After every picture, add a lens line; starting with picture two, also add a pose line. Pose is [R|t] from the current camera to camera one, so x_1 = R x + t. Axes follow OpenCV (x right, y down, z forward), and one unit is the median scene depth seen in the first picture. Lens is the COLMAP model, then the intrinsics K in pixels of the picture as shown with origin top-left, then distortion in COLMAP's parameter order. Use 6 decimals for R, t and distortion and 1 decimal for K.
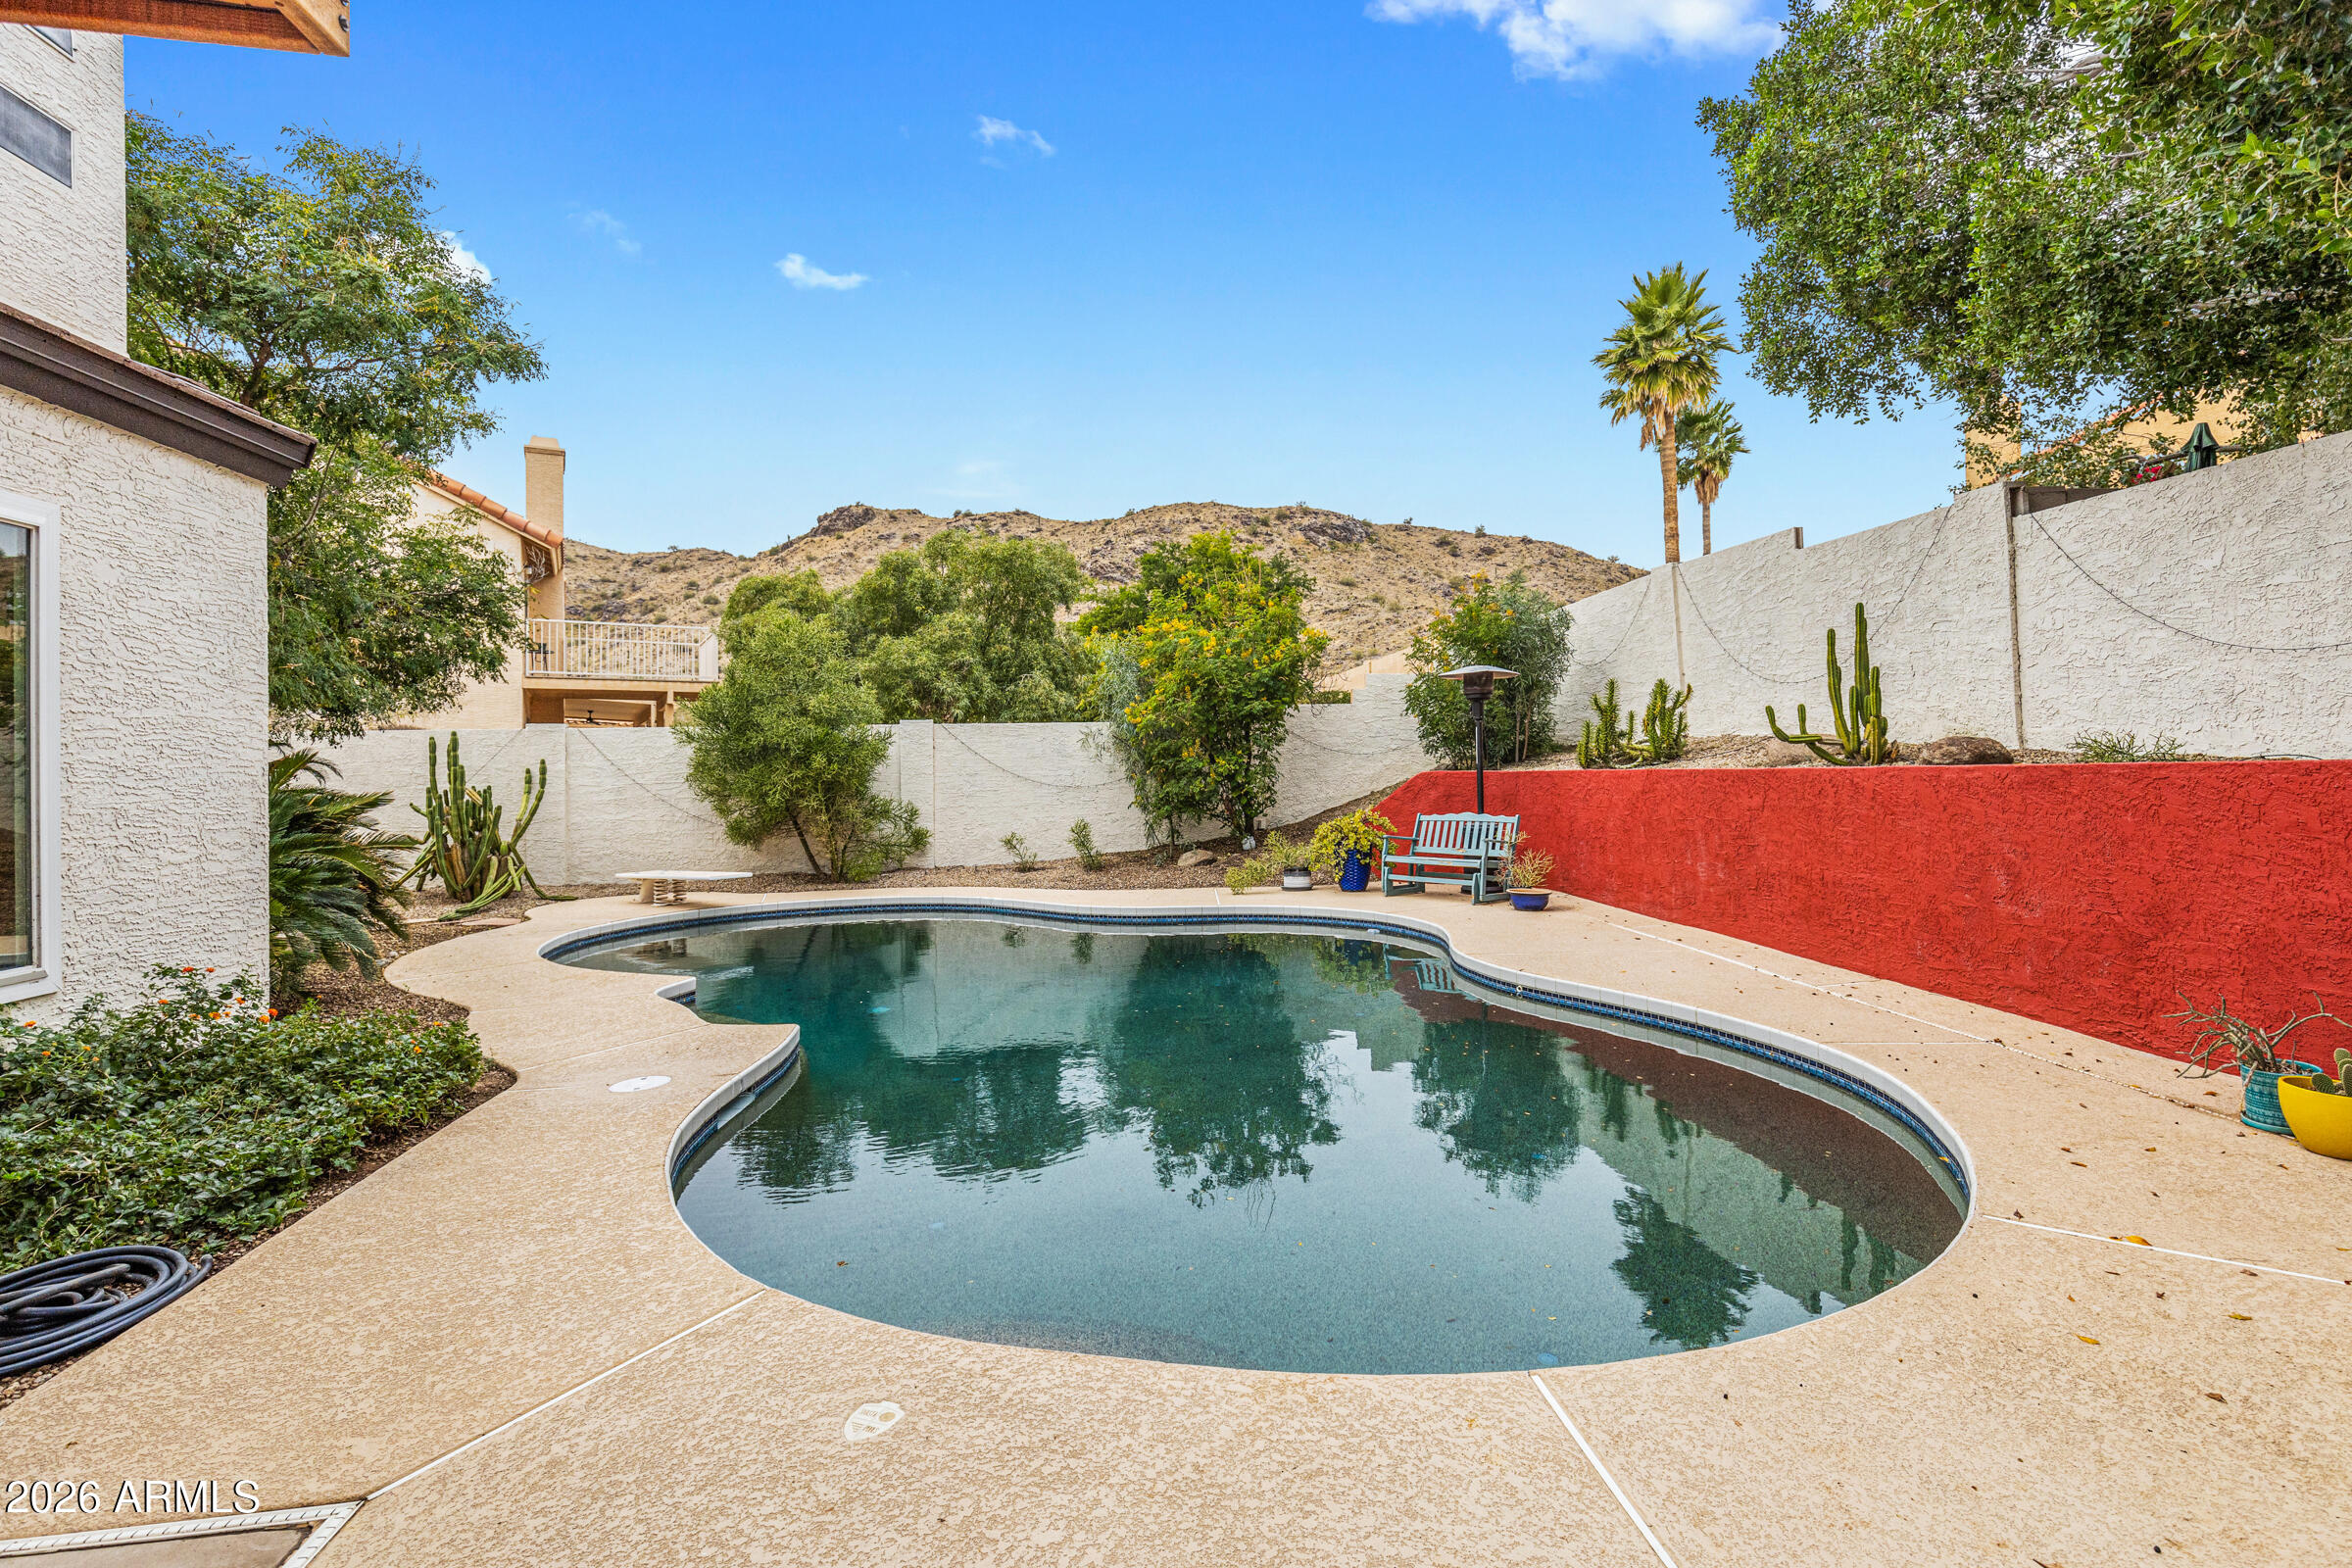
lens RADIAL K [[1086.2, 0, 1185.7], [0, 1086.2, 759.5], [0, 0, 1]] dist [0.005960, -0.000040]
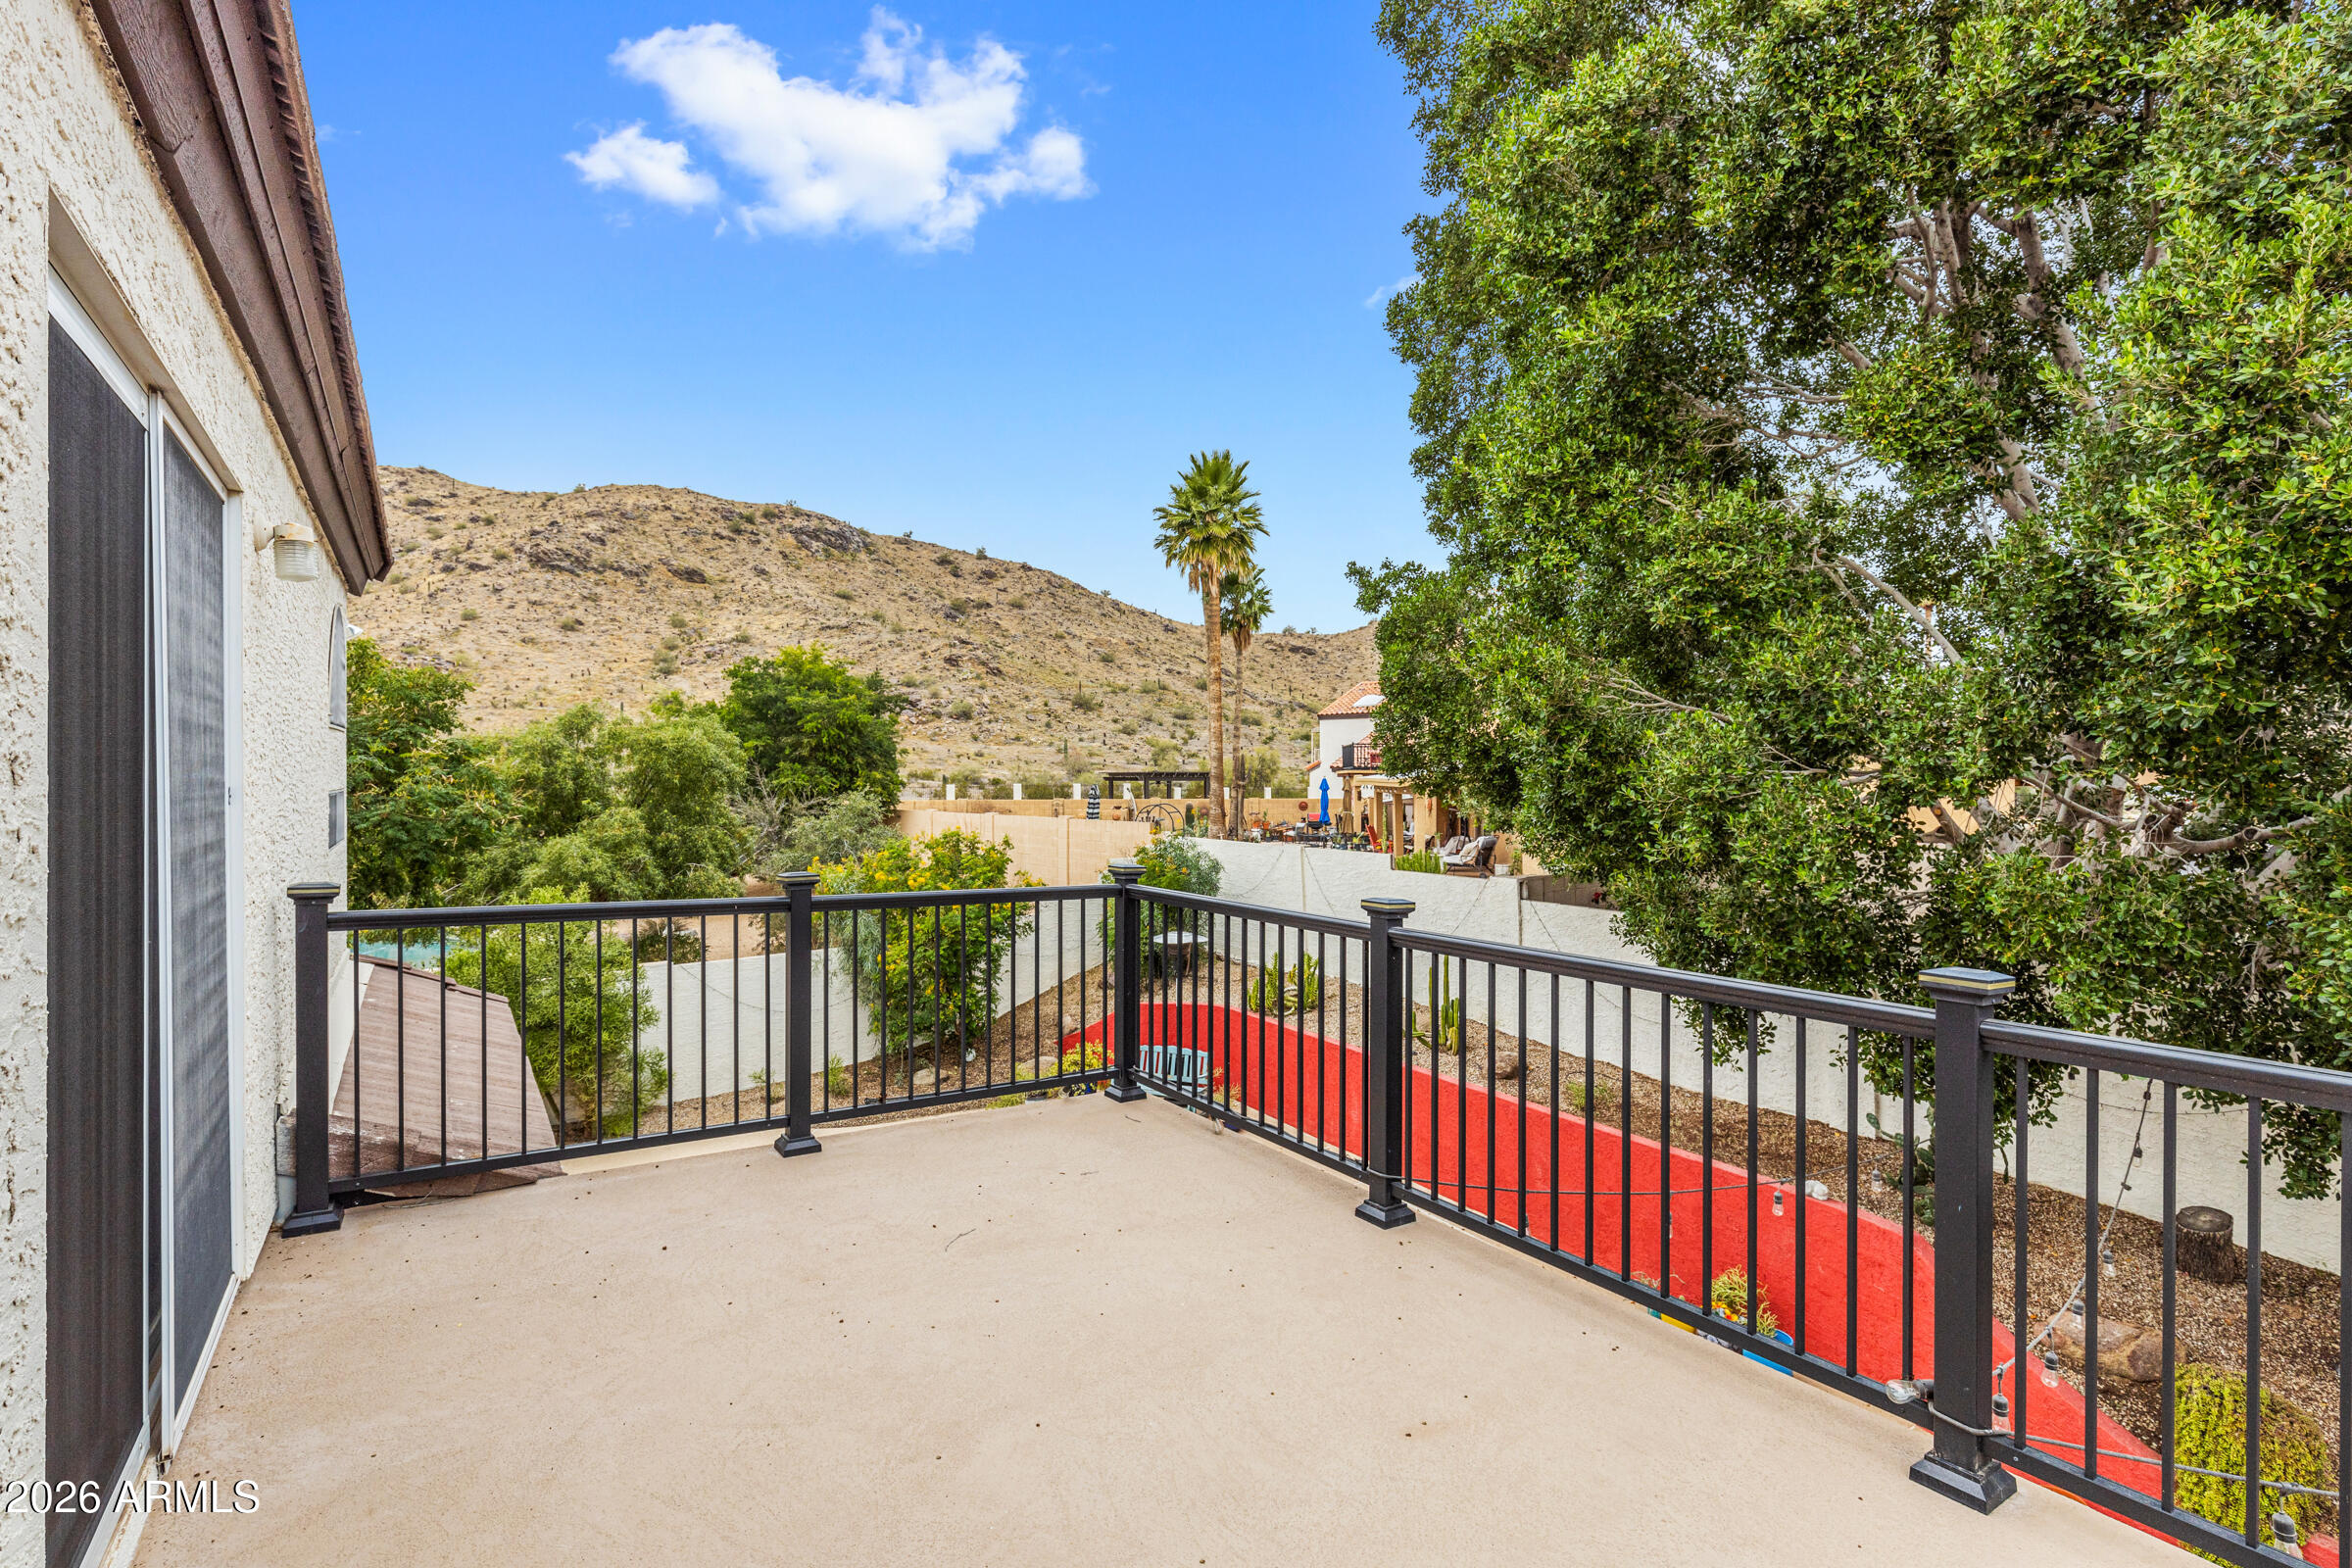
lens RADIAL K [[1132.0, 0, 1176.0], [0, 1132.0, 784.0], [0, 0, 1]] dist [0.000816, 0.000974]
pose [[0.902176, 0.012435, 0.431188, -0.205880], [-0.016521, 0.999847, 0.005732, -0.171481], [-0.431051, -0.012295, 0.902244, -0.150278]]
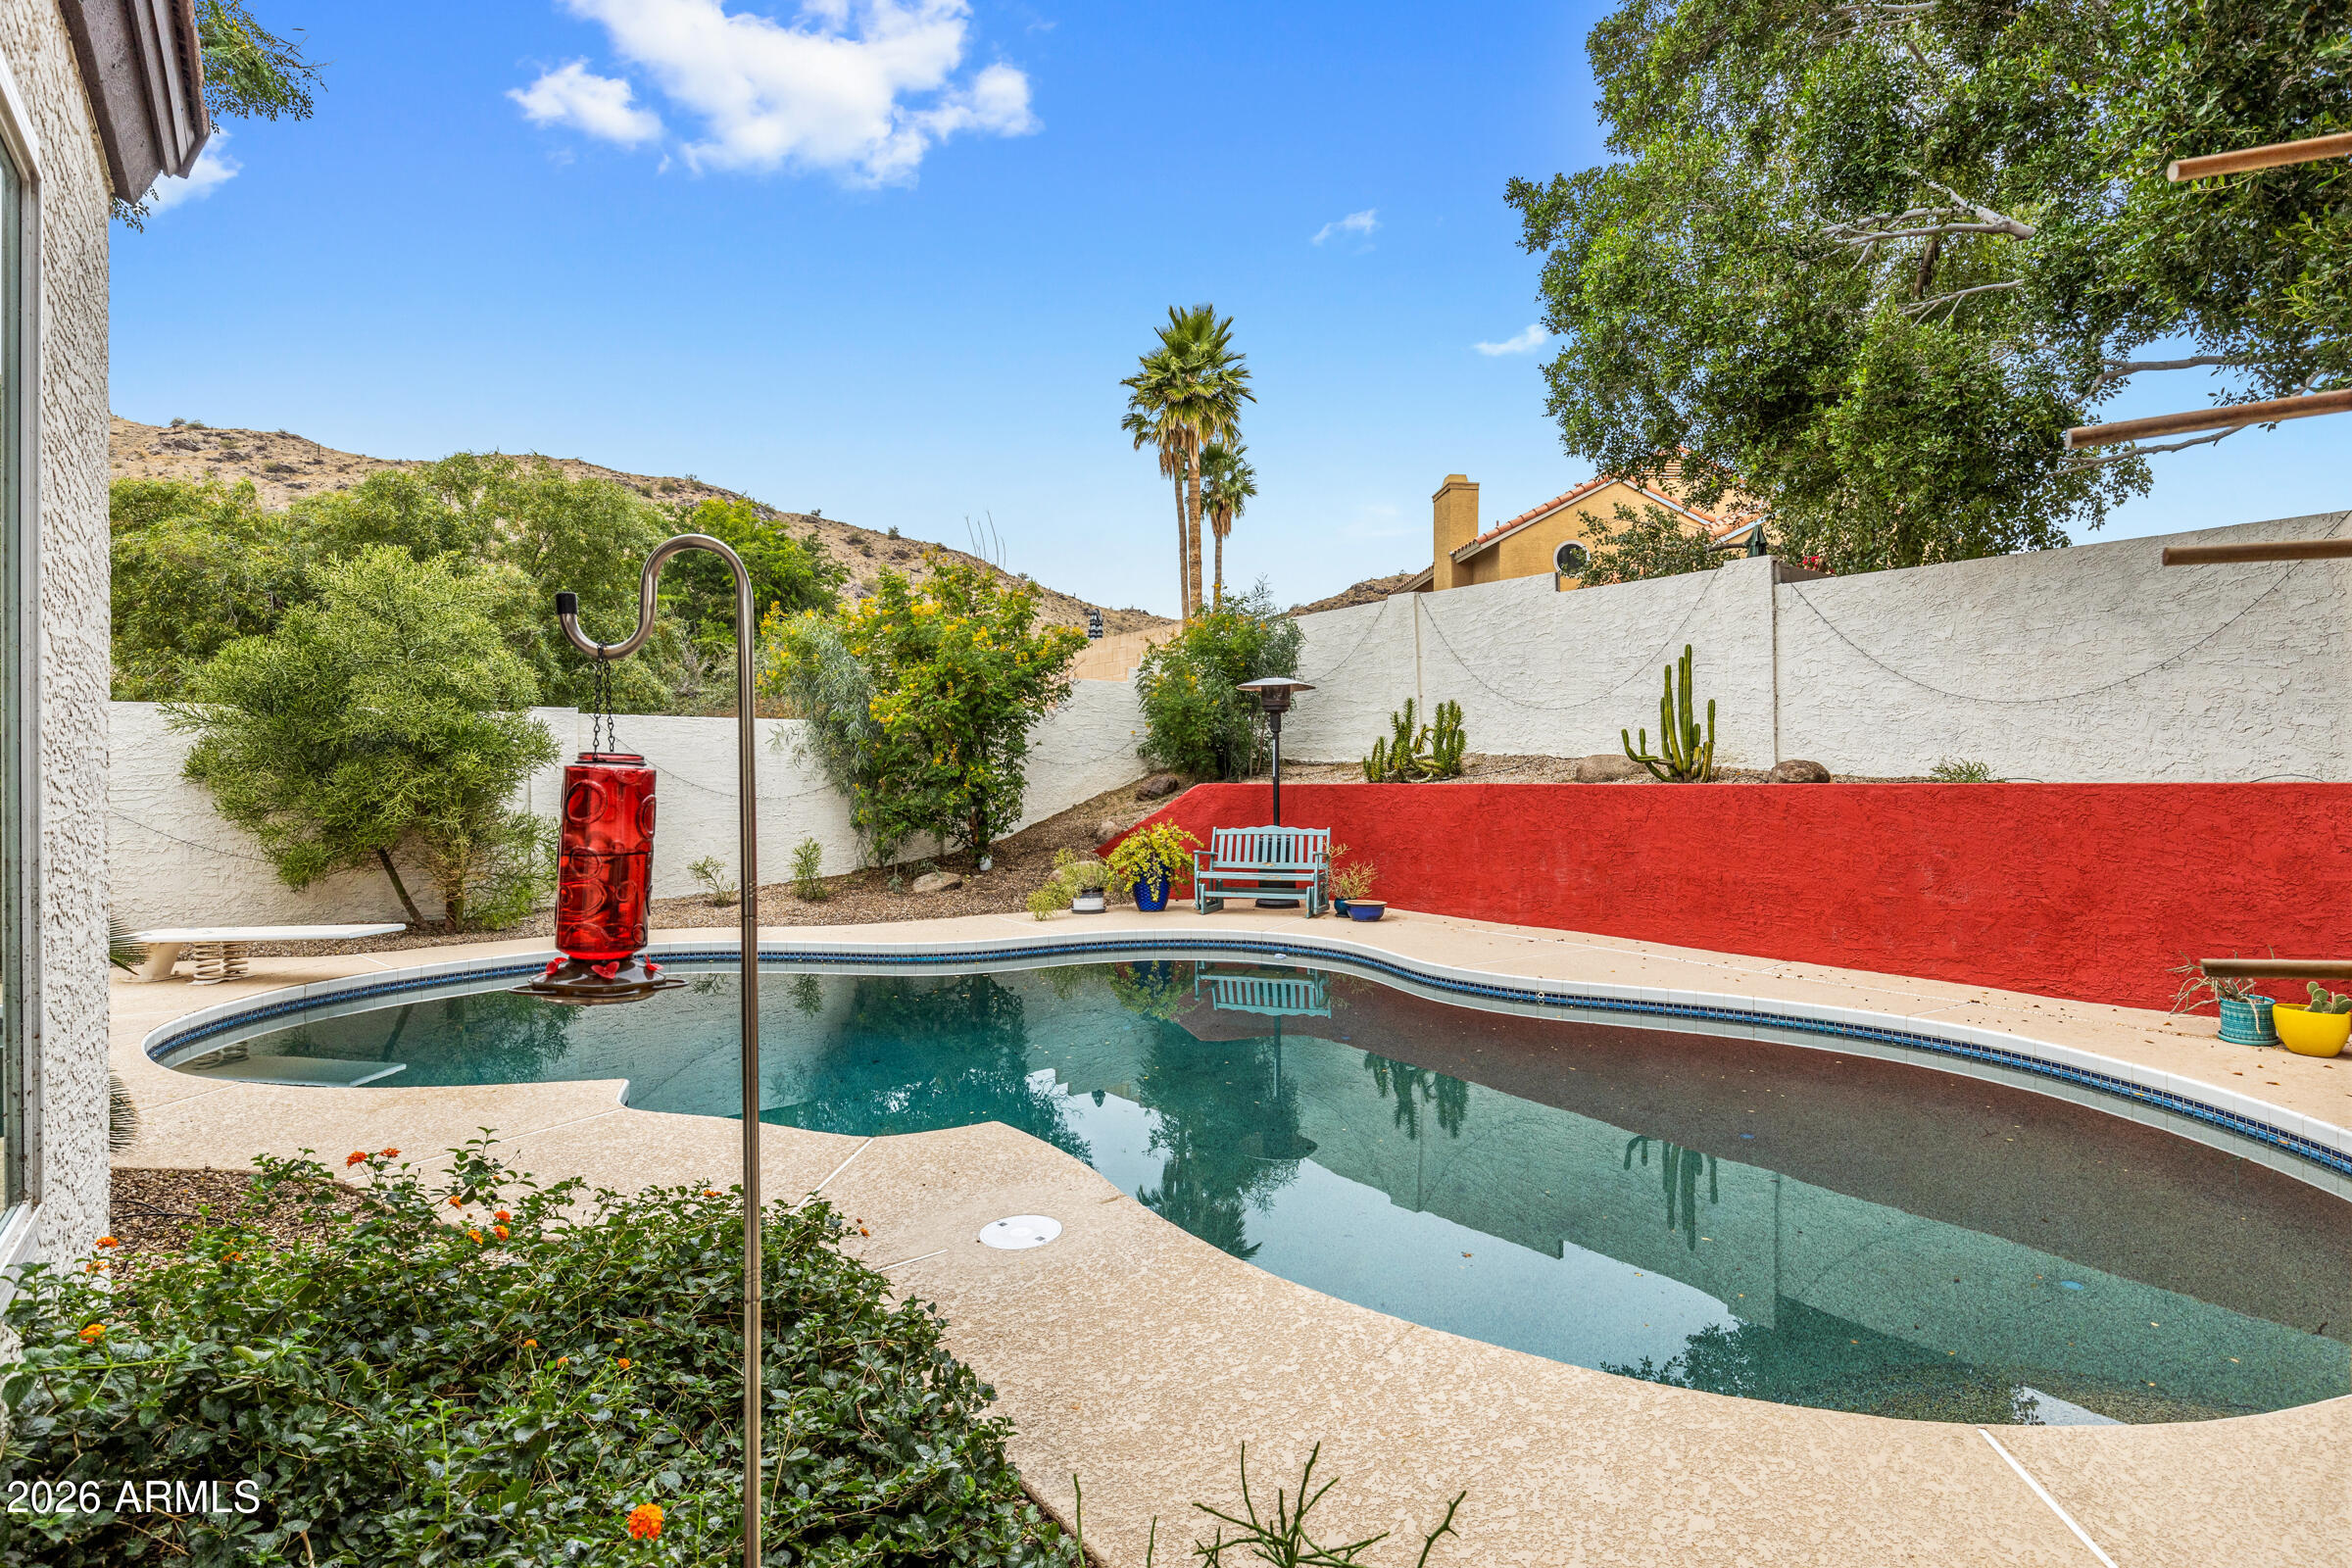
lens RADIAL K [[1140.3, 0, 1175.3], [0, 1140.3, 776.3], [0, 0, 1]] dist [0.001840, -0.000037]
pose [[0.867330, 0.013589, 0.497548, -0.203803], [-0.015654, 0.999877, -0.000019, 0.003120], [-0.497488, -0.007772, 0.867436, 0.088424]]
